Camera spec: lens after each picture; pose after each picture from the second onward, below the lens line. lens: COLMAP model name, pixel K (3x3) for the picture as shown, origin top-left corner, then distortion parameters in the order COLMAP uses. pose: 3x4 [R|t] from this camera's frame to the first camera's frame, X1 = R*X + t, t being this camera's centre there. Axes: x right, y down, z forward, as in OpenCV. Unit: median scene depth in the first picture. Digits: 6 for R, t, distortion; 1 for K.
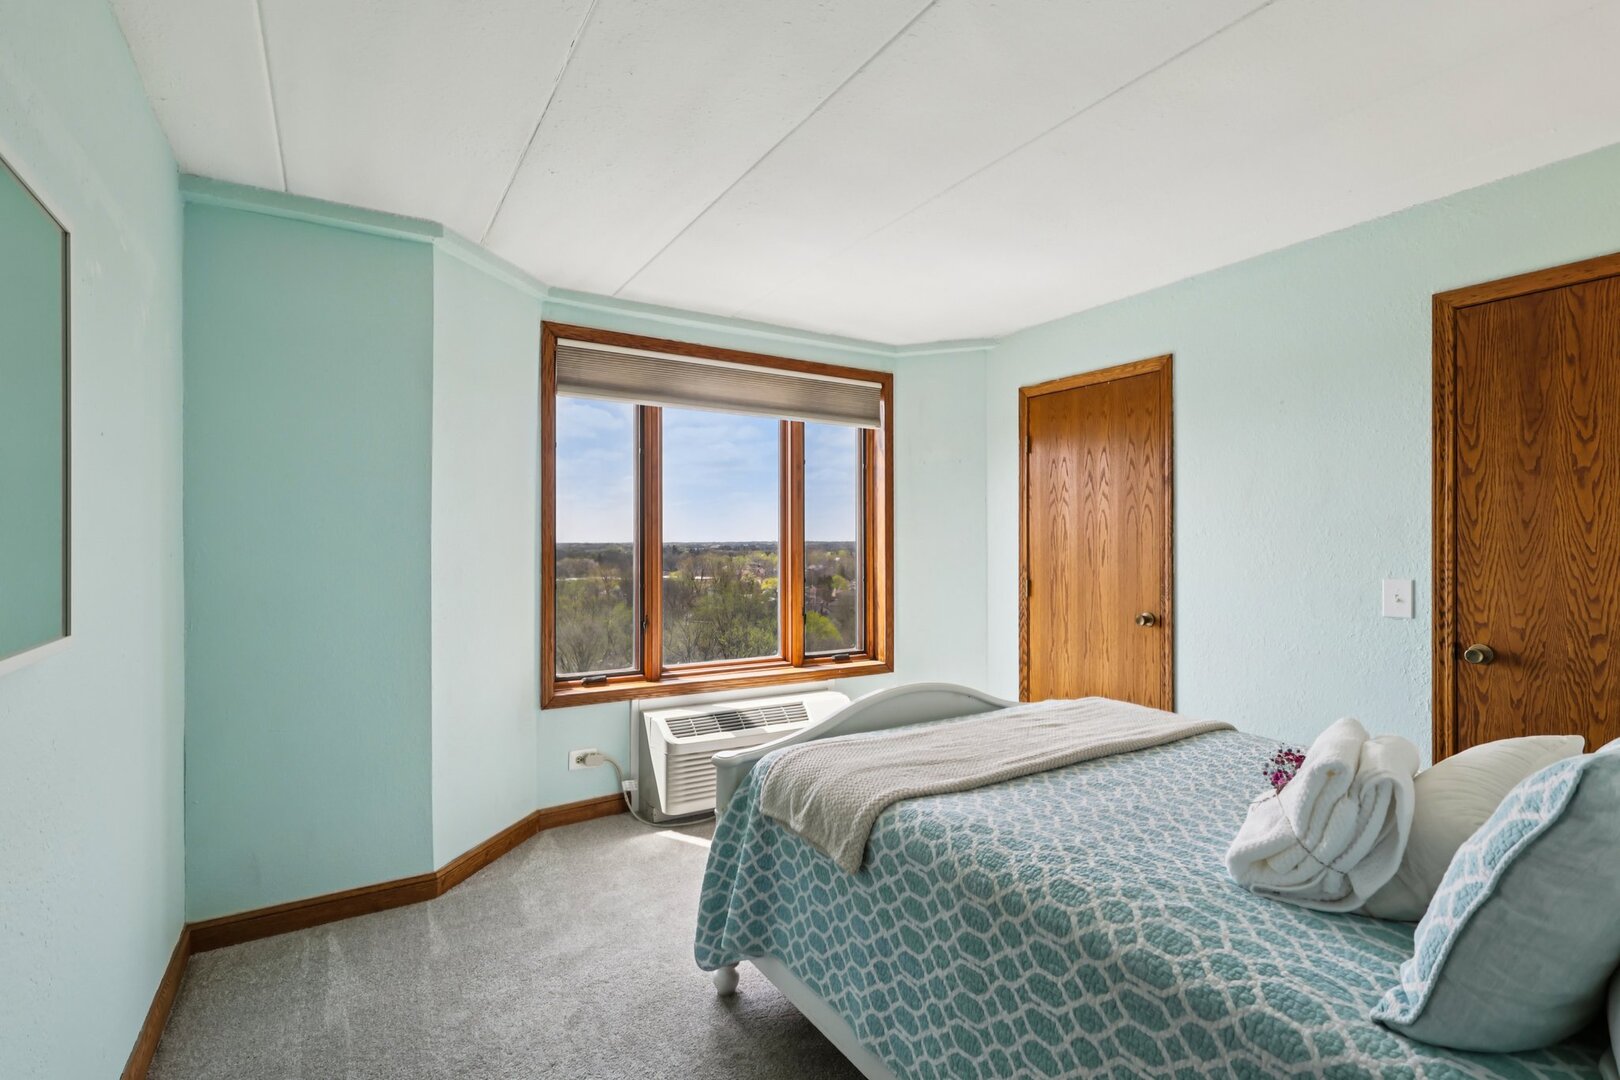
lens RADIAL K [[764.1, 0, 813.1], [0, 764.1, 544.4], [0, 0, 1]] dist [0.000835, 0.000907]
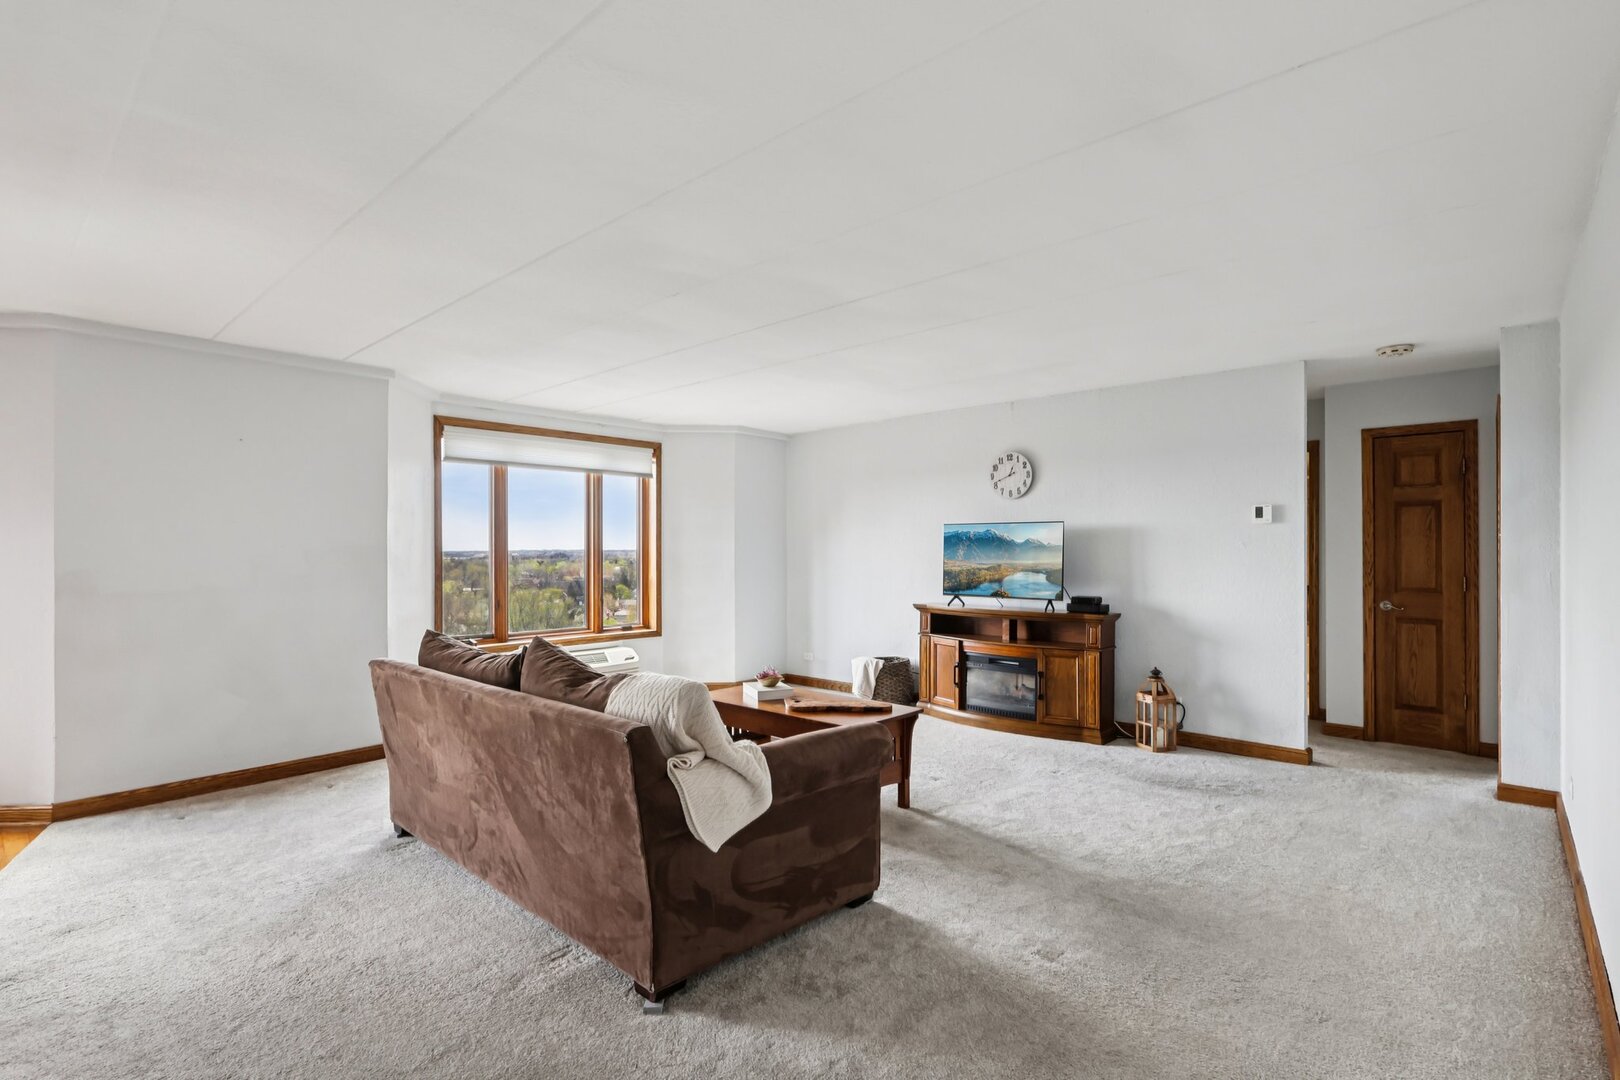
lens RADIAL K [[764.1, 0, 813.1], [0, 764.1, 544.4], [0, 0, 1]] dist [0.000835, 0.000907]
pose [[0.960752, 0.003256, 0.277389, -0.030565], [-0.000298, 0.999943, -0.010705, 0.001218], [-0.277408, 0.010203, 0.960698, -0.618138]]
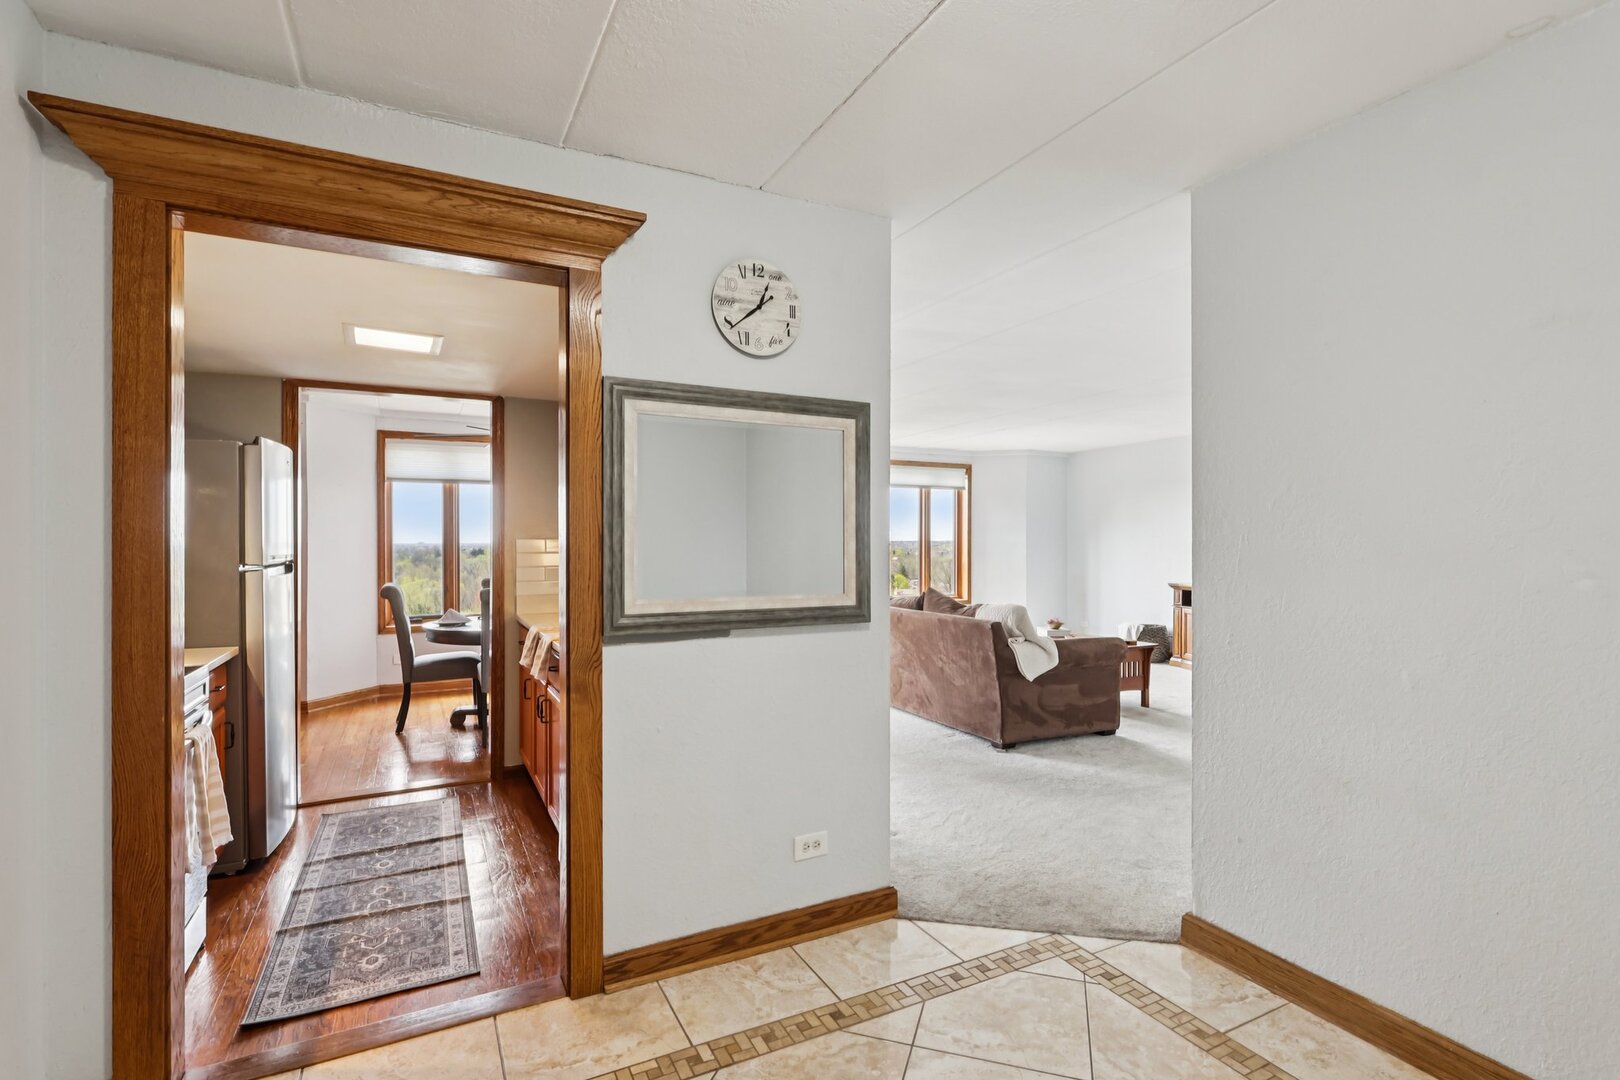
lens RADIAL K [[764.1, 0, 813.1], [0, 764.1, 544.4], [0, 0, 1]] dist [0.000835, 0.000907]
pose [[0.997199, 0.003868, -0.074700, -0.190207], [-0.003780, 0.999992, 0.001317, 0.002158], [0.074704, -0.001031, 0.997205, -1.259941]]
